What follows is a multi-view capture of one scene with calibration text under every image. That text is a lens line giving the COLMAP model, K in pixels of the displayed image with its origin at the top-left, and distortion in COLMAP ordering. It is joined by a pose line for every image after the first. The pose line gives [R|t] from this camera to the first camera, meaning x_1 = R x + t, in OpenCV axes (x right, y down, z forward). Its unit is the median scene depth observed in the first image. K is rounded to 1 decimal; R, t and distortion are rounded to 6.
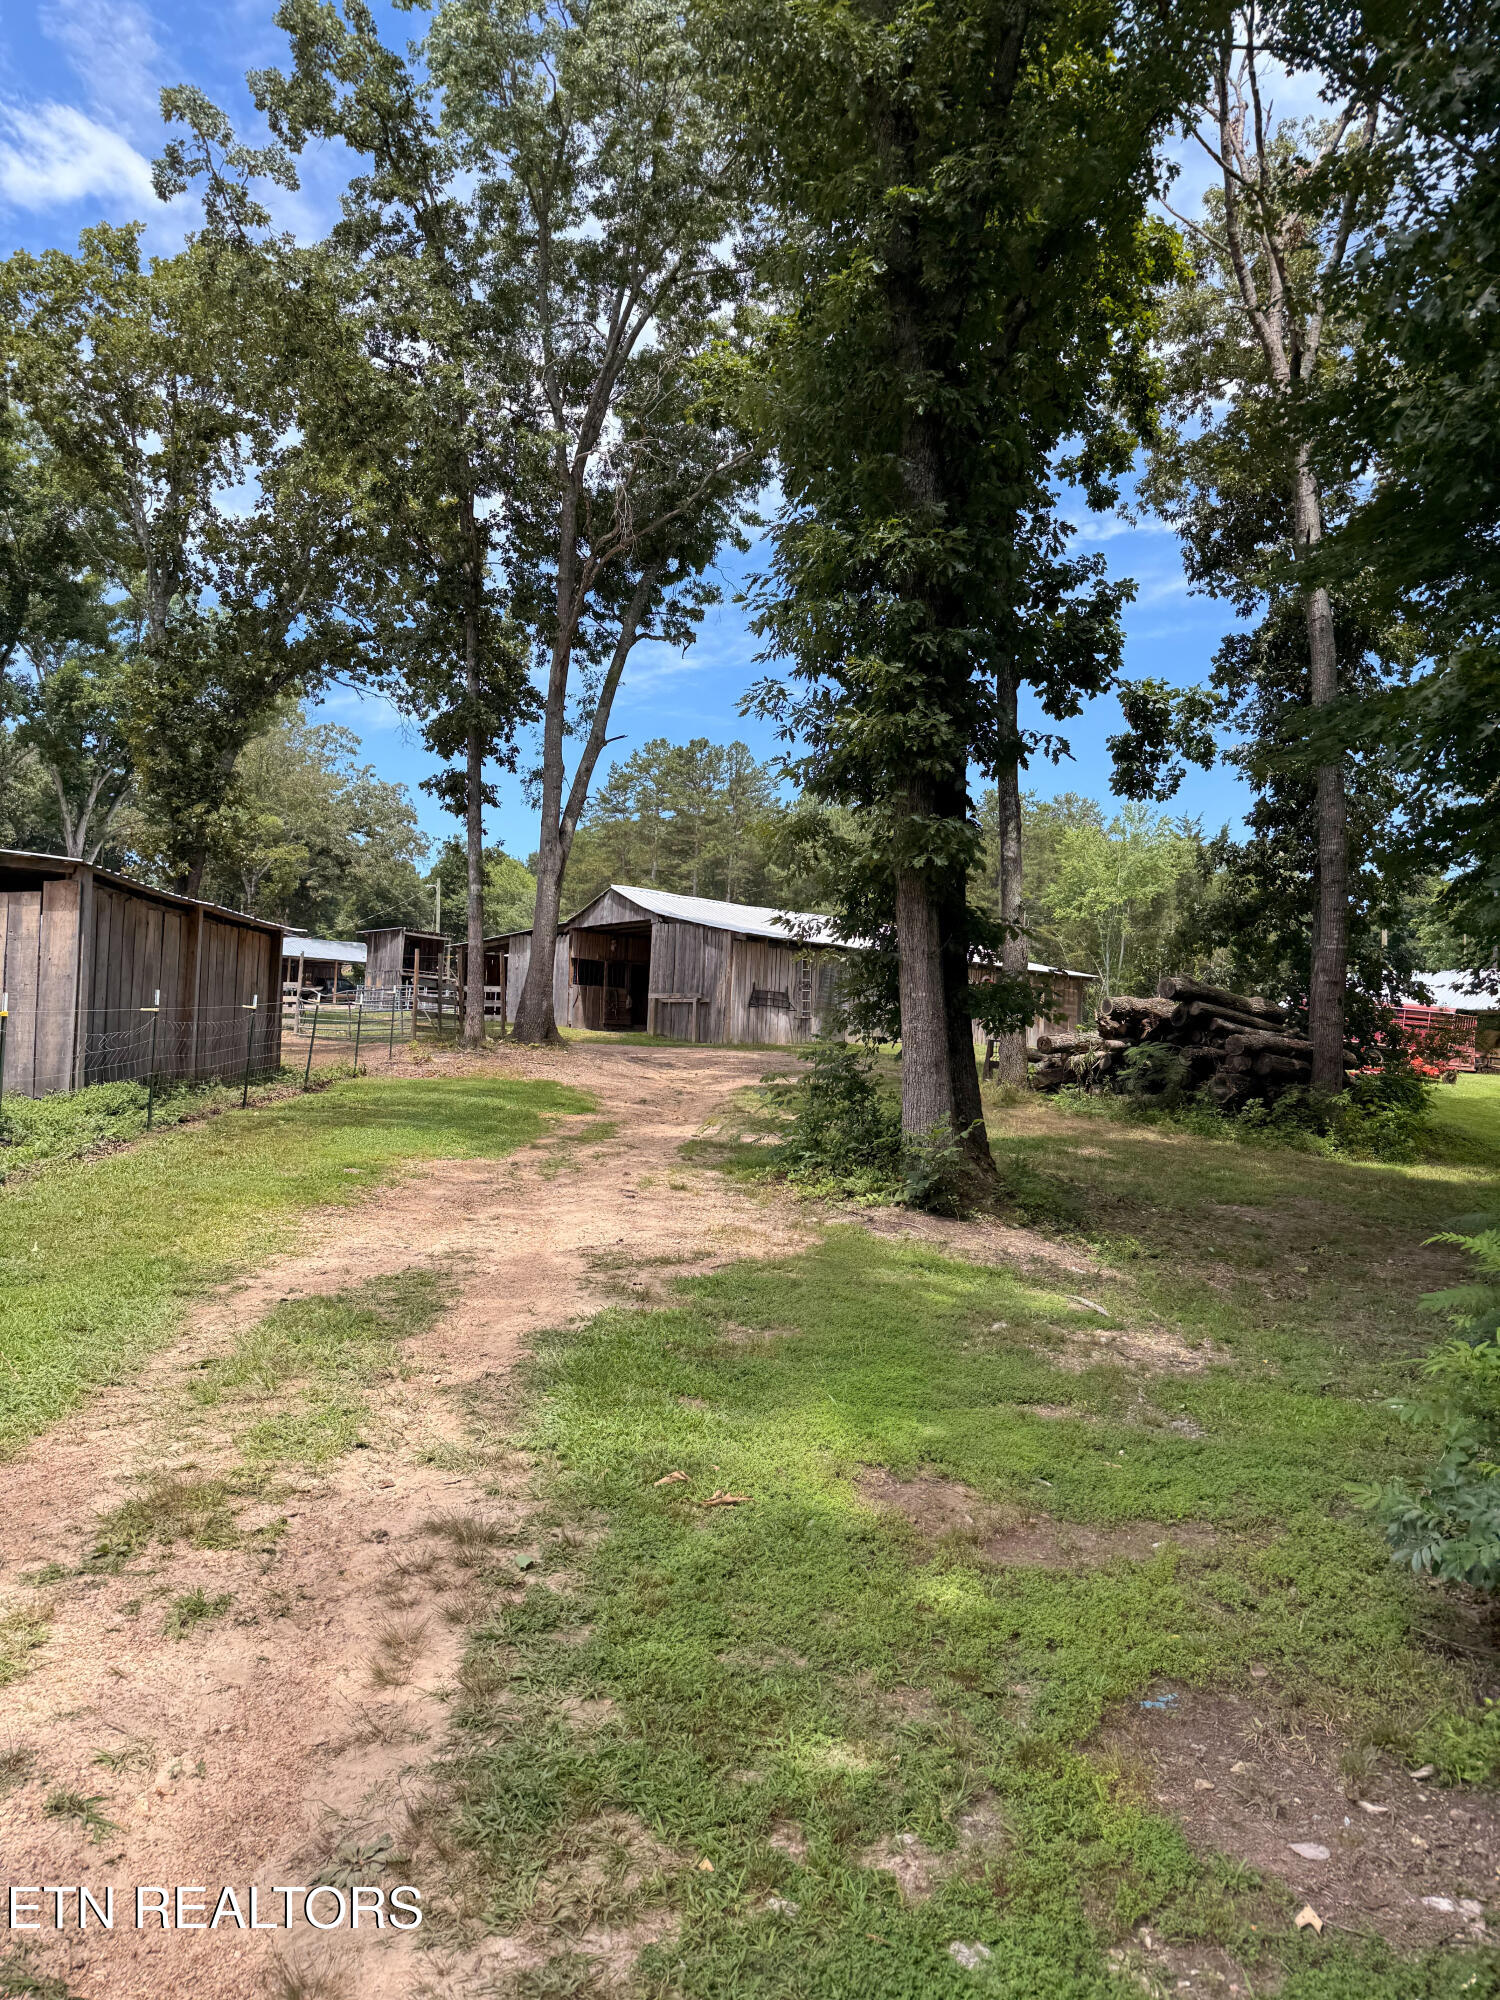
lens RADIAL K [[1546.9, 0, 750.0], [0, 1546.9, 1000.0], [0, 0, 1]] dist [0.191929, -0.398586]
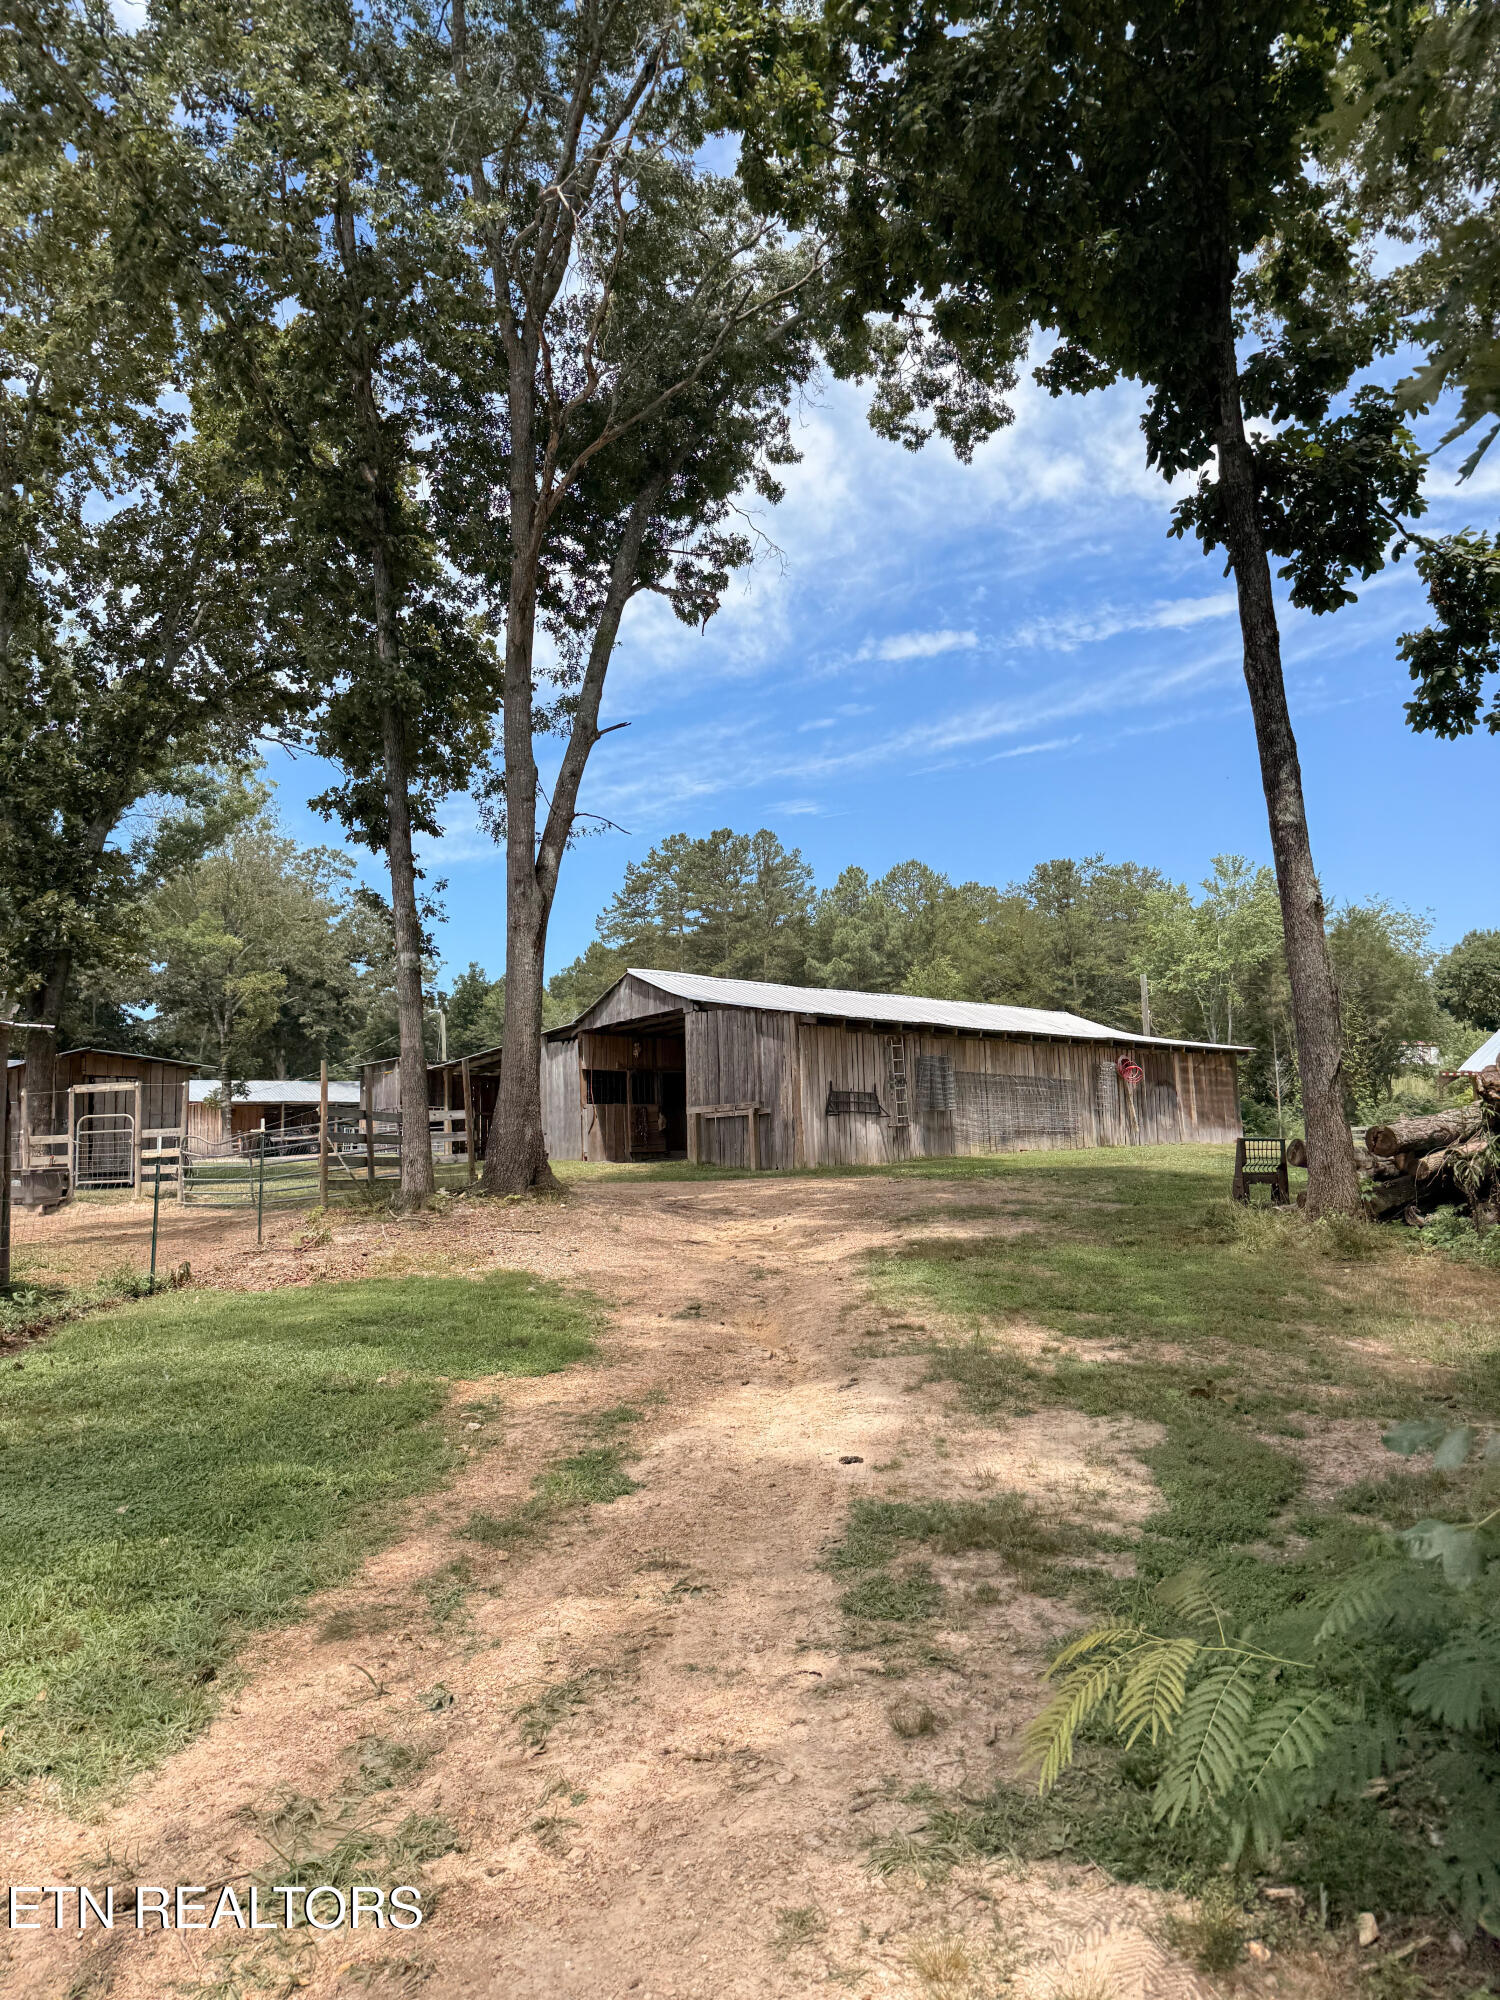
lens RADIAL K [[1546.9, 0, 750.0], [0, 1546.9, 1000.0], [0, 0, 1]] dist [0.191929, -0.398586]
pose [[0.997125, -0.073671, -0.017725, -0.020430], [0.072135, 0.994524, -0.075617, 0.003039], [0.023199, 0.074121, 0.996979, 0.288545]]
